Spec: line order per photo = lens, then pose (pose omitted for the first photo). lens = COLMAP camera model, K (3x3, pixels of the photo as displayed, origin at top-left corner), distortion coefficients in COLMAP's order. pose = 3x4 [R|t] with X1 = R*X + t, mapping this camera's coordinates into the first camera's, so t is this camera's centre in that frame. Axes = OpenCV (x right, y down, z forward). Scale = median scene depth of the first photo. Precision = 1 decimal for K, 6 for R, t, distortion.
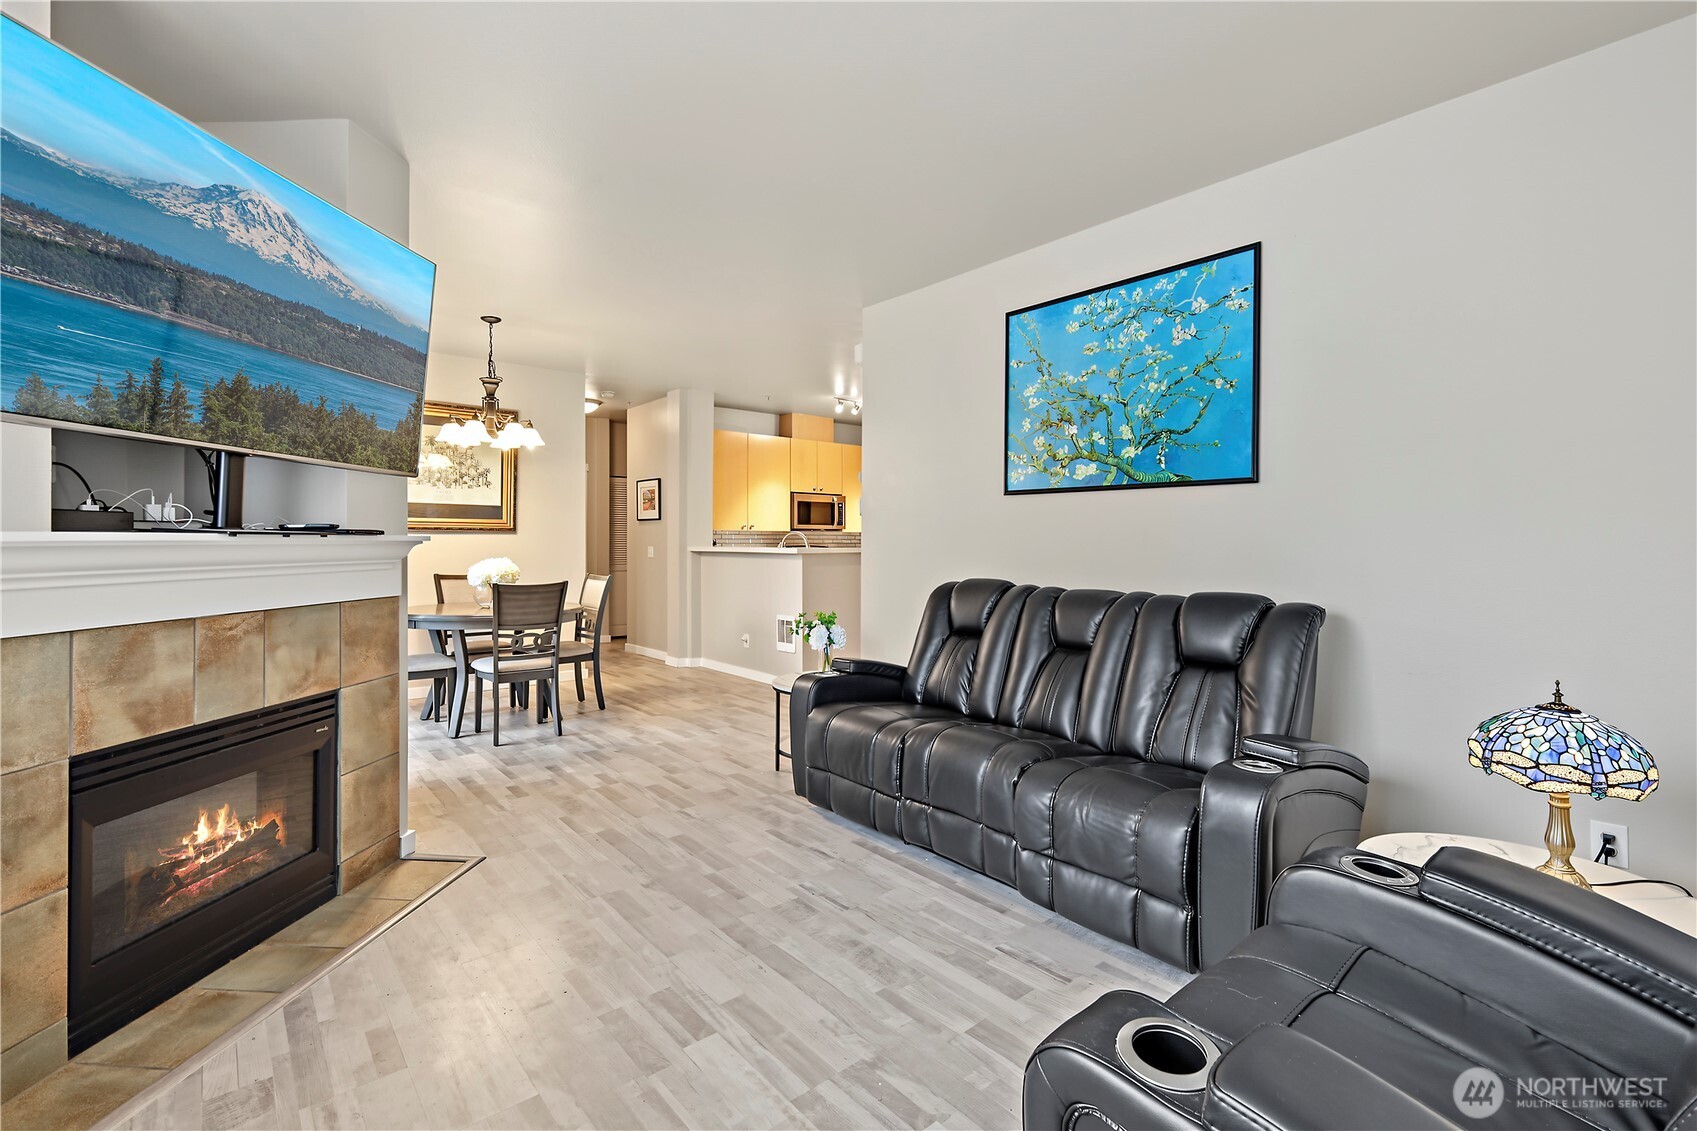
lens RADIAL K [[749.5, 0, 858.4], [0, 749.5, 537.5], [0, 0, 1]] dist [-0.000039, -0.001317]
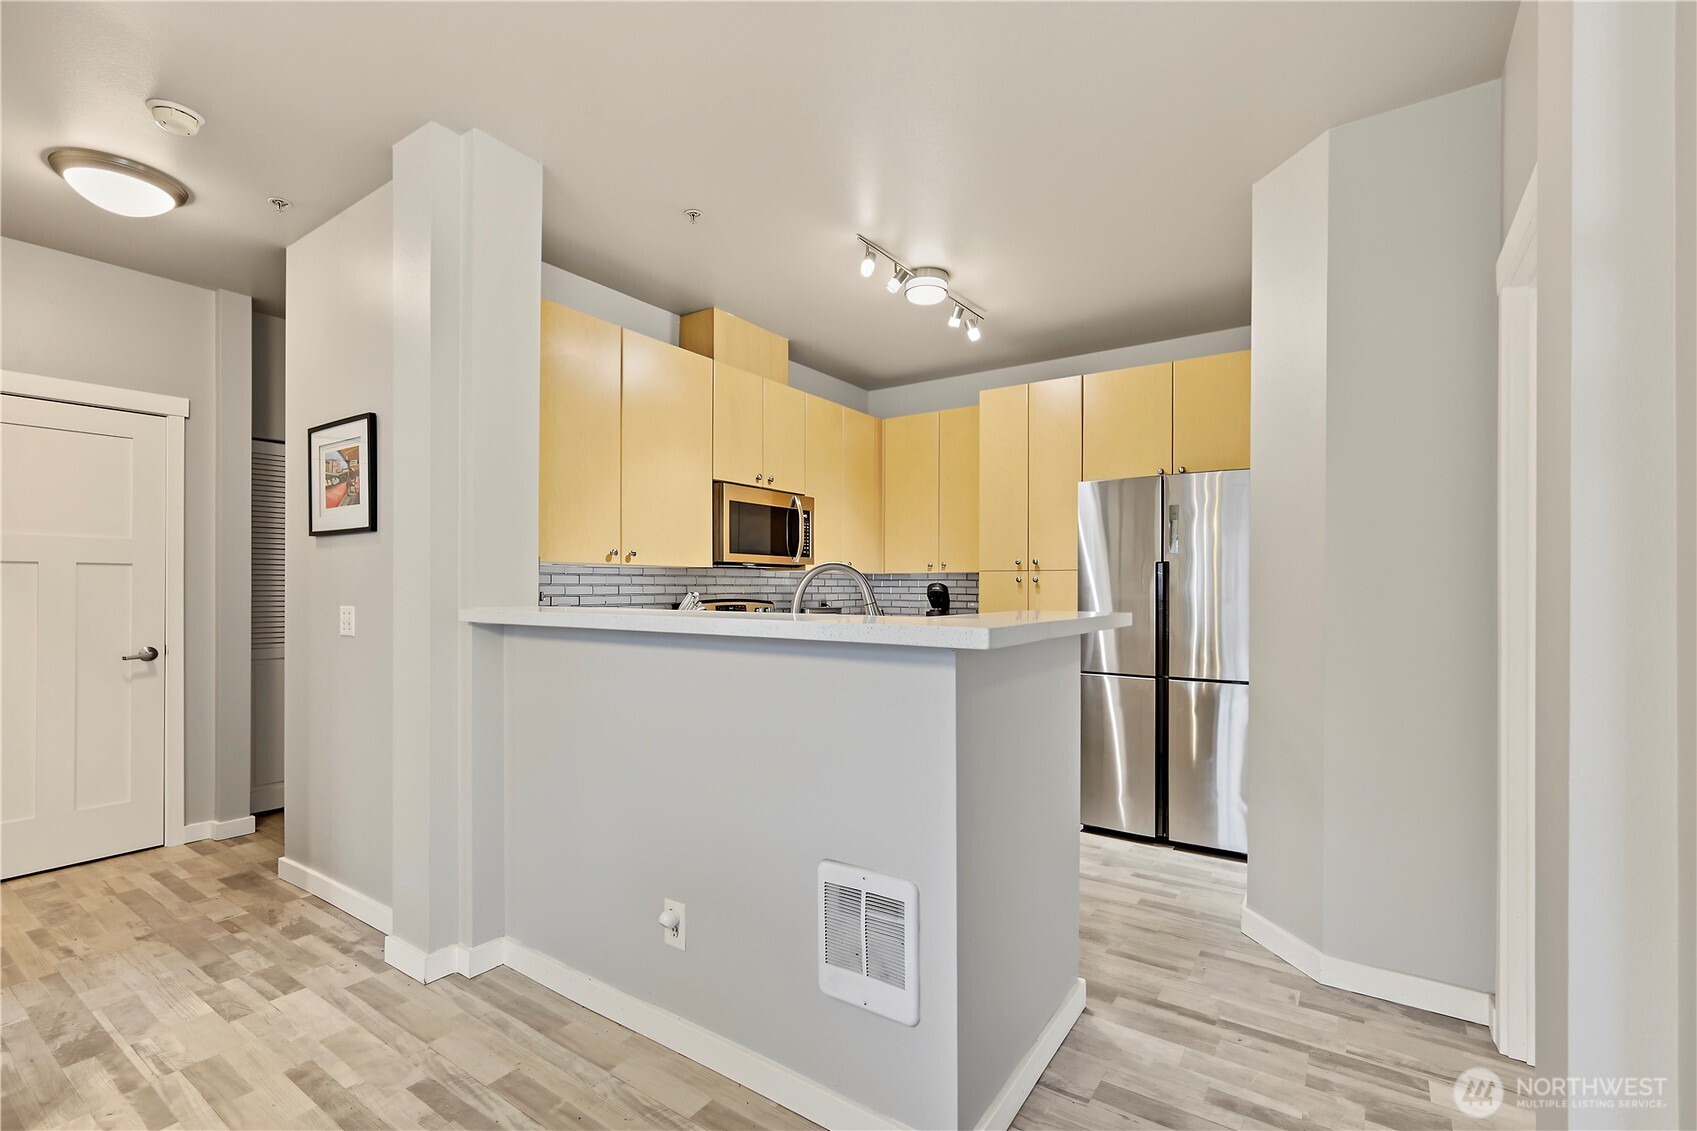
lens RADIAL K [[749.5, 0, 842.5], [0, 749.5, 579.2], [0, 0, 1]] dist [-0.000039, -0.001317]
pose [[0.967399, 0.002701, 0.253244, -0.144708], [-0.001385, 0.999985, -0.005377, 0.000611], [-0.253255, 0.004851, 0.967387, 0.620767]]
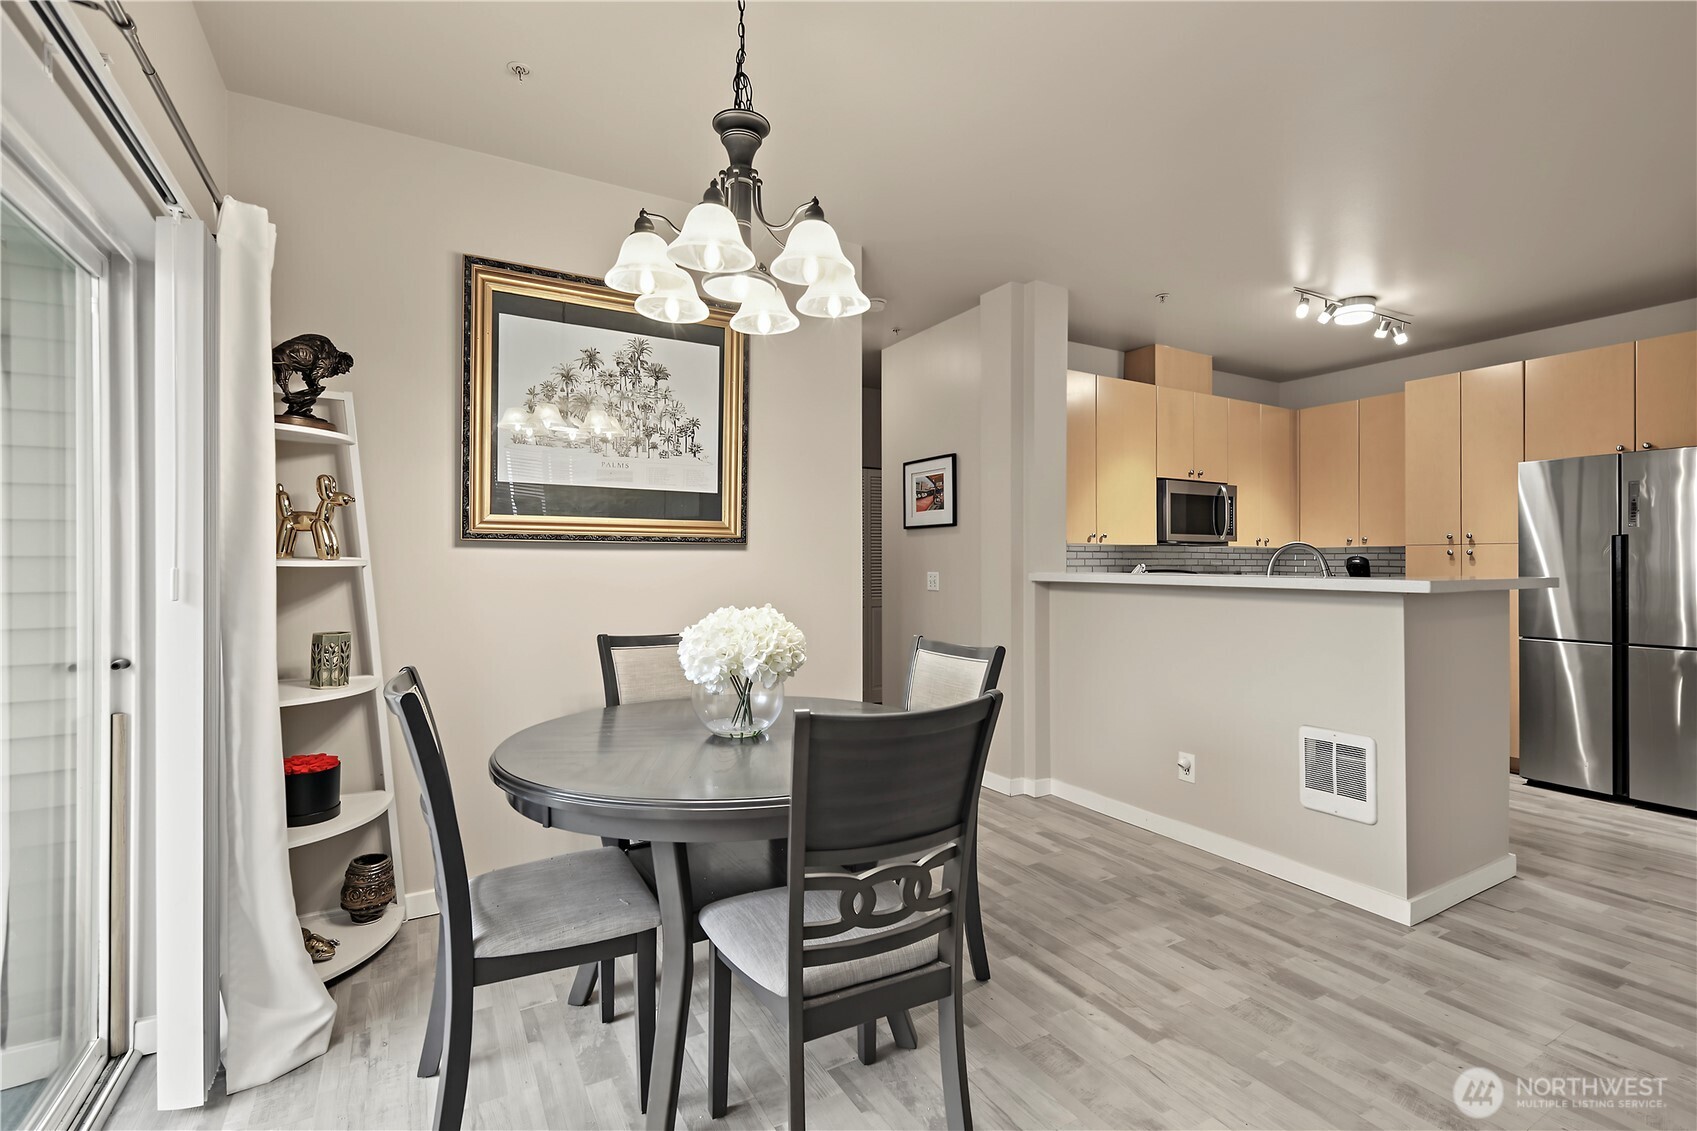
lens RADIAL K [[749.5, 0, 844.2], [0, 749.5, 556.9], [0, 0, 1]] dist [-0.000039, -0.001317]
pose [[0.981670, -0.003324, -0.190561, -0.246653], [0.002767, 0.999991, -0.003189, 0.001964], [0.190569, 0.002603, 0.981670, 0.431015]]
